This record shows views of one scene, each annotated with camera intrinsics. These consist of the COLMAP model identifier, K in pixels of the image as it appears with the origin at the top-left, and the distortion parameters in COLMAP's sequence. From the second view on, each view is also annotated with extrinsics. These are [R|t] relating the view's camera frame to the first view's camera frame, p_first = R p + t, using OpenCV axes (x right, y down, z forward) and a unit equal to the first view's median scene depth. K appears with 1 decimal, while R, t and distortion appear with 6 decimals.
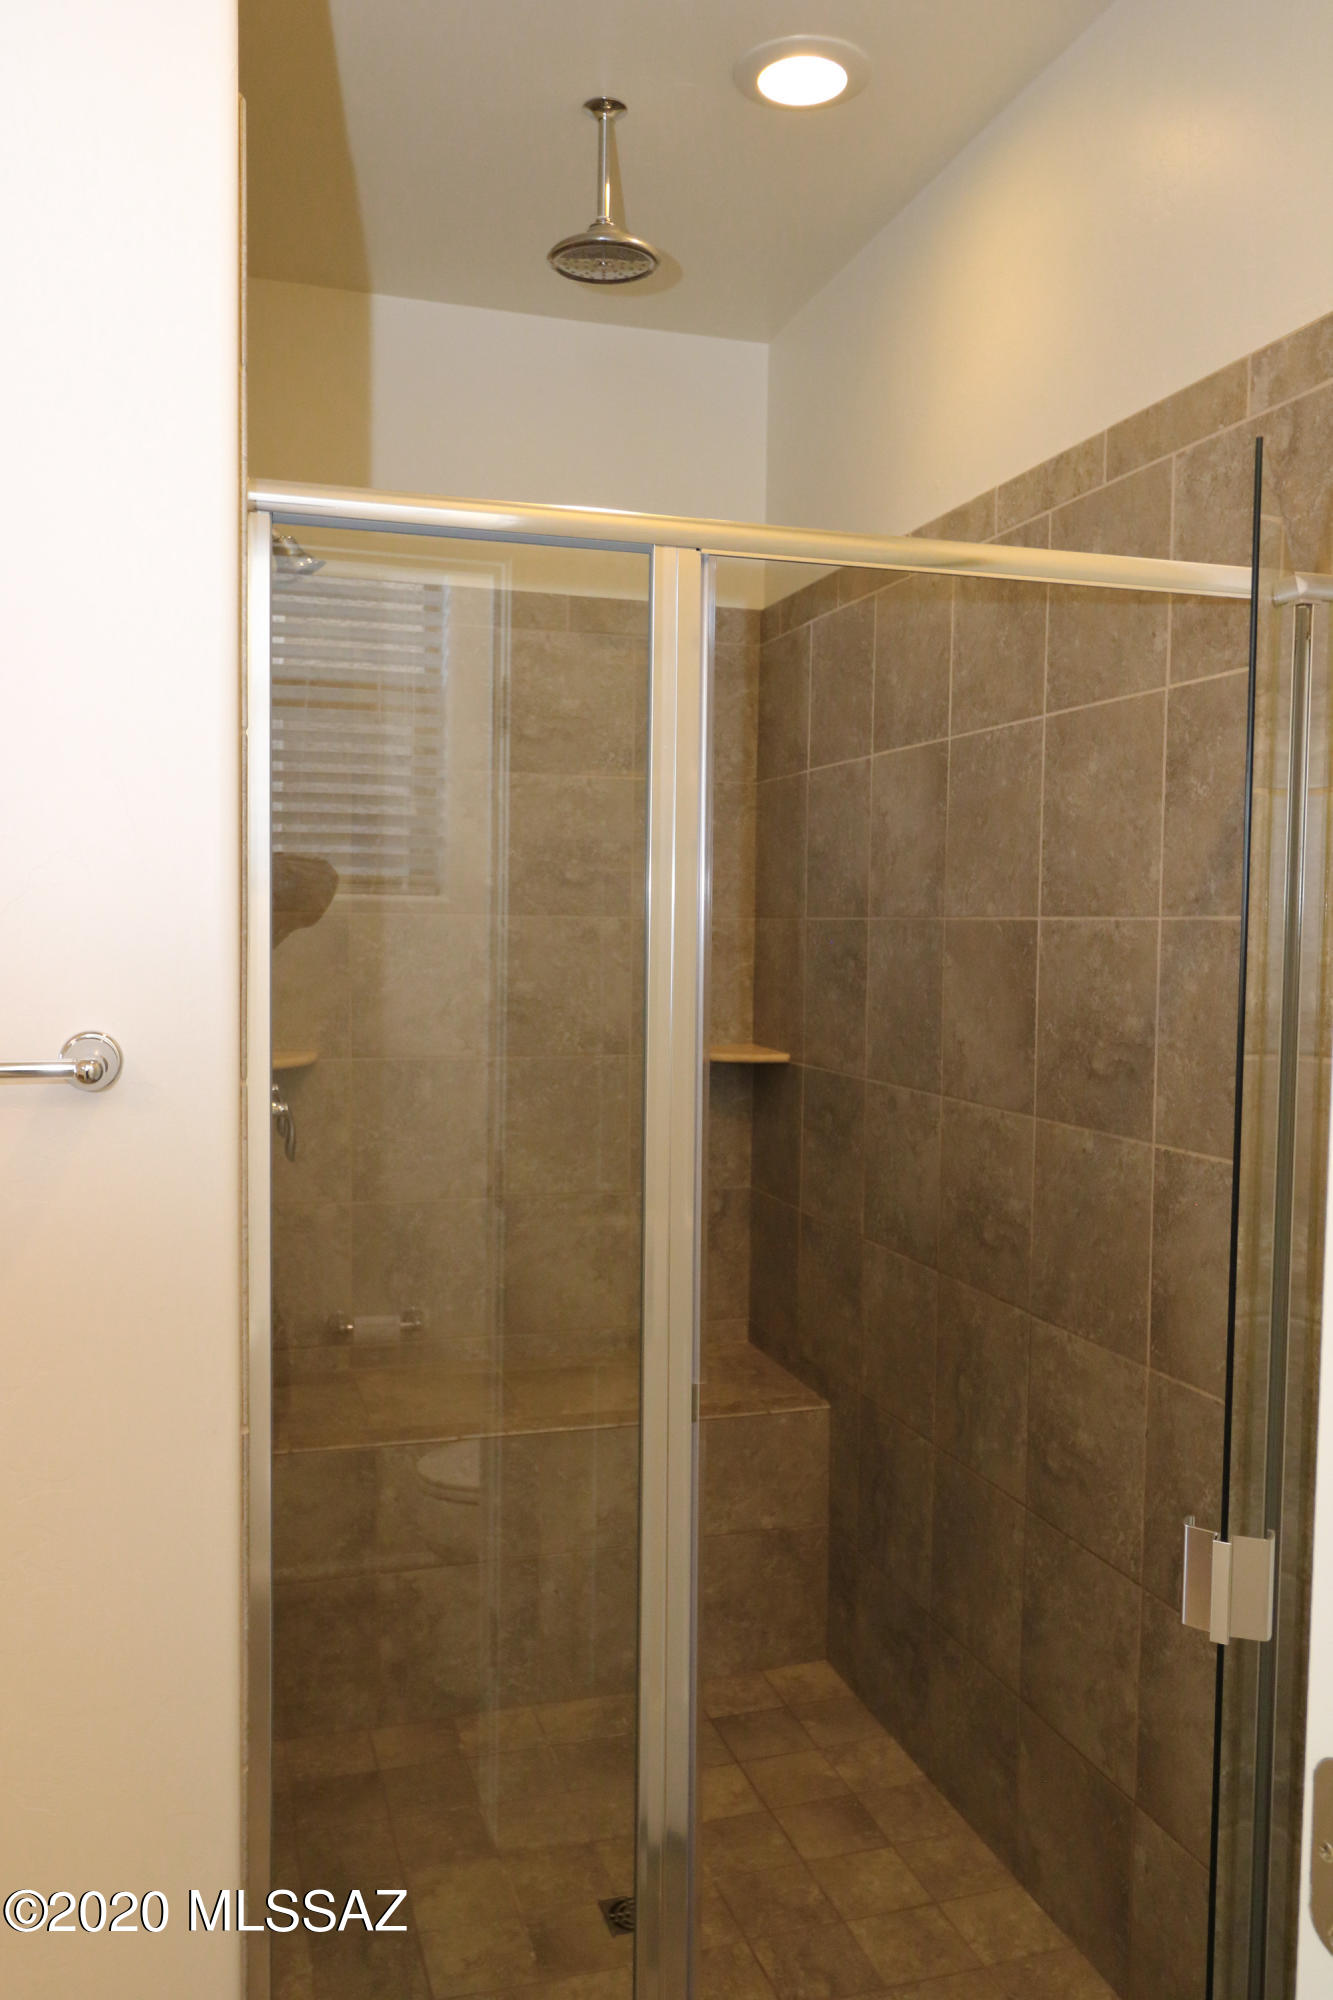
lens RADIAL K [[1585.9, 0, 669.5], [0, 1585.9, 1008.1], [0, 0, 1]] dist [-0.005649, 0.009855]
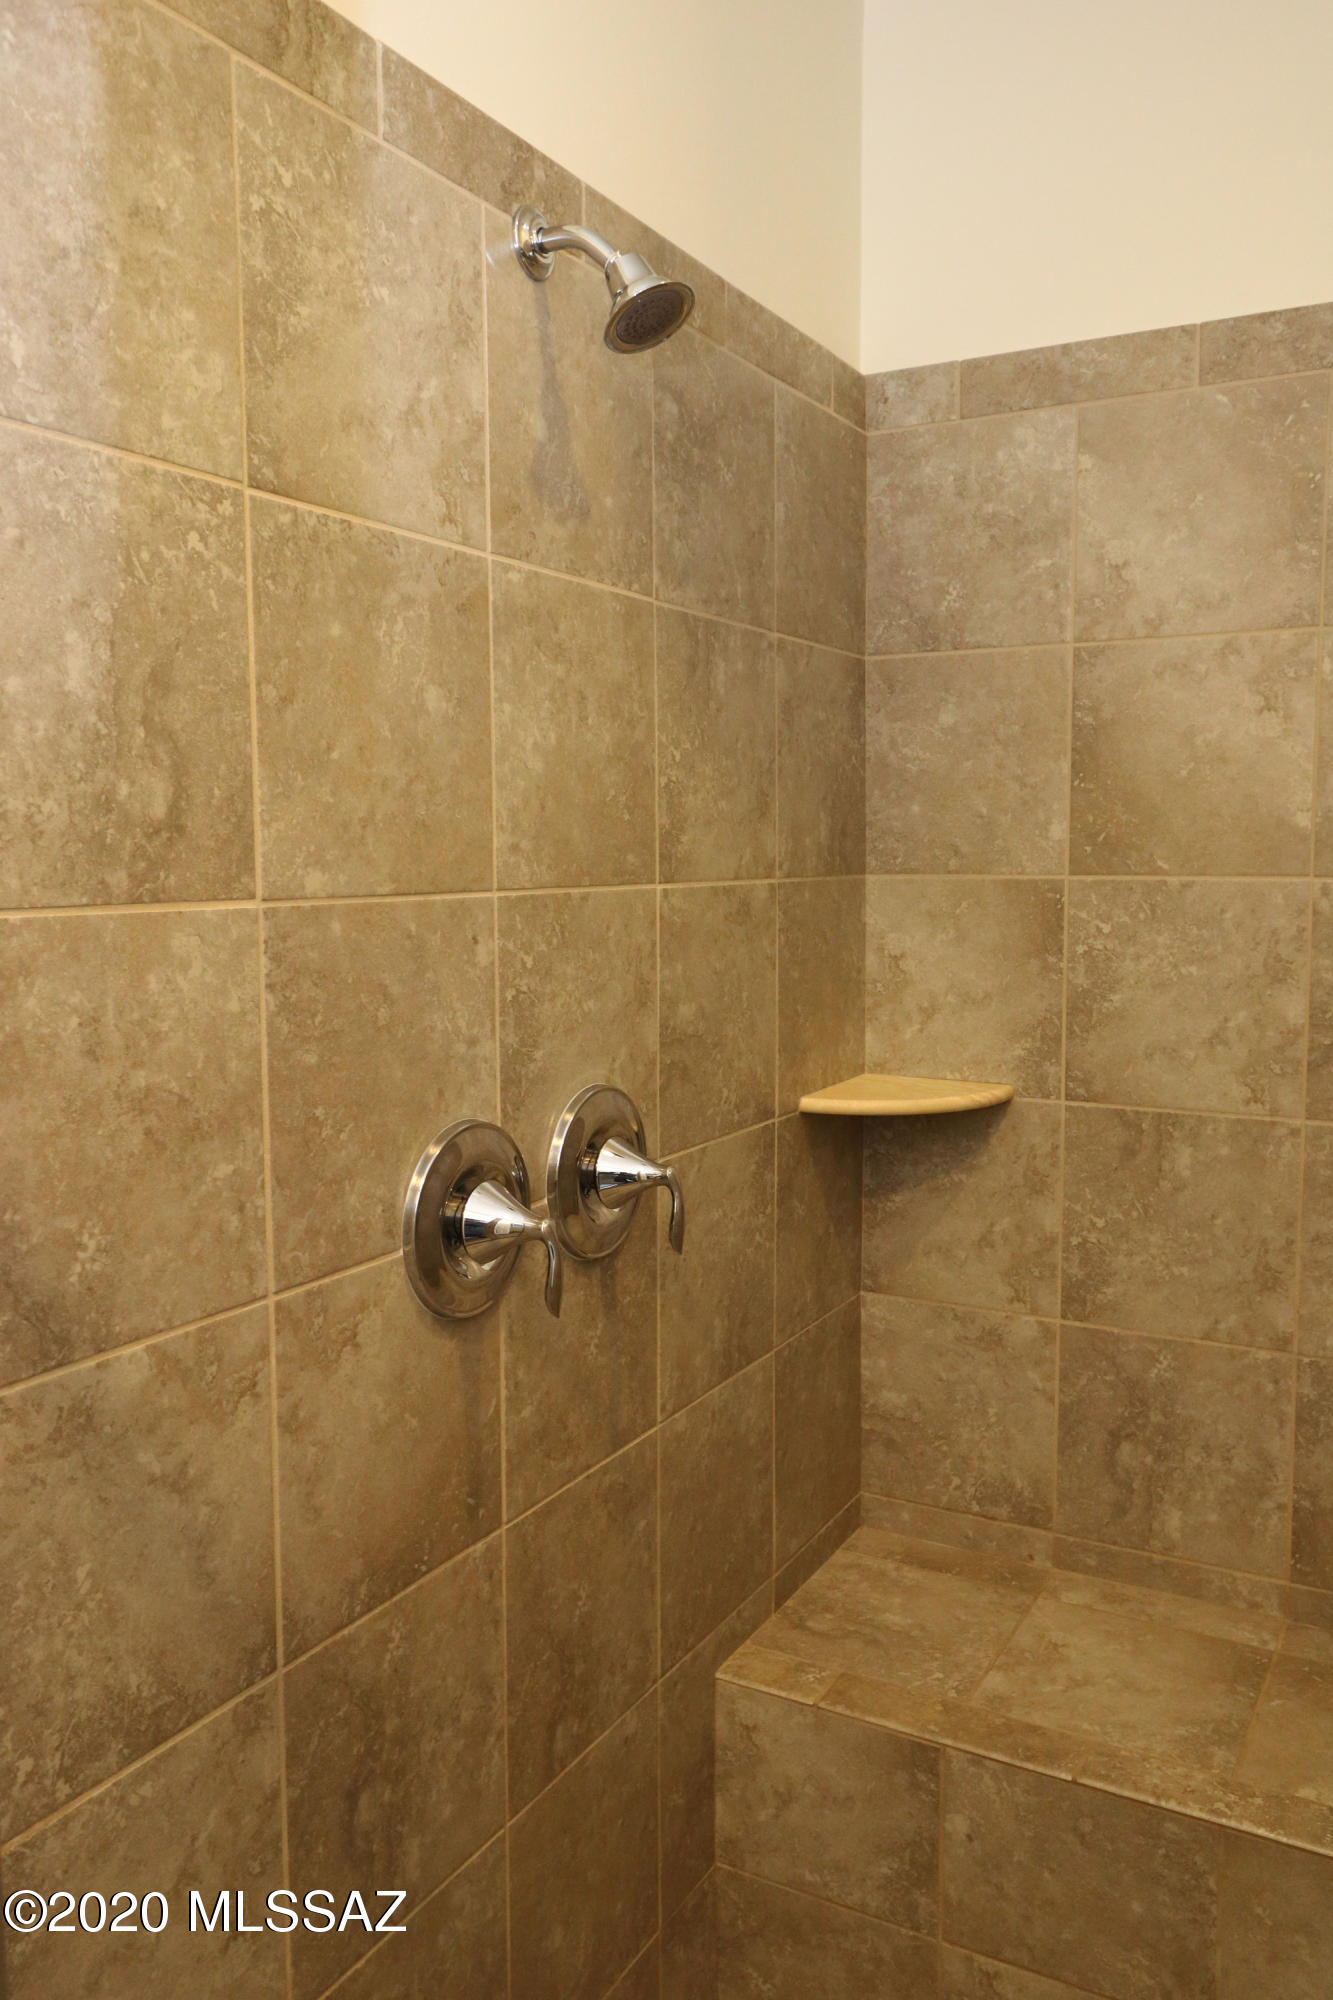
lens RADIAL K [[1585.9, 0, 664.6], [0, 1585.9, 998.8], [0, 0, 1]] dist [-0.005649, 0.009855]
pose [[0.691804, 0.057867, -0.719762, 0.167055], [-0.032569, 0.998270, 0.048955, -0.040569], [0.721350, -0.010425, 0.692492, 0.485144]]
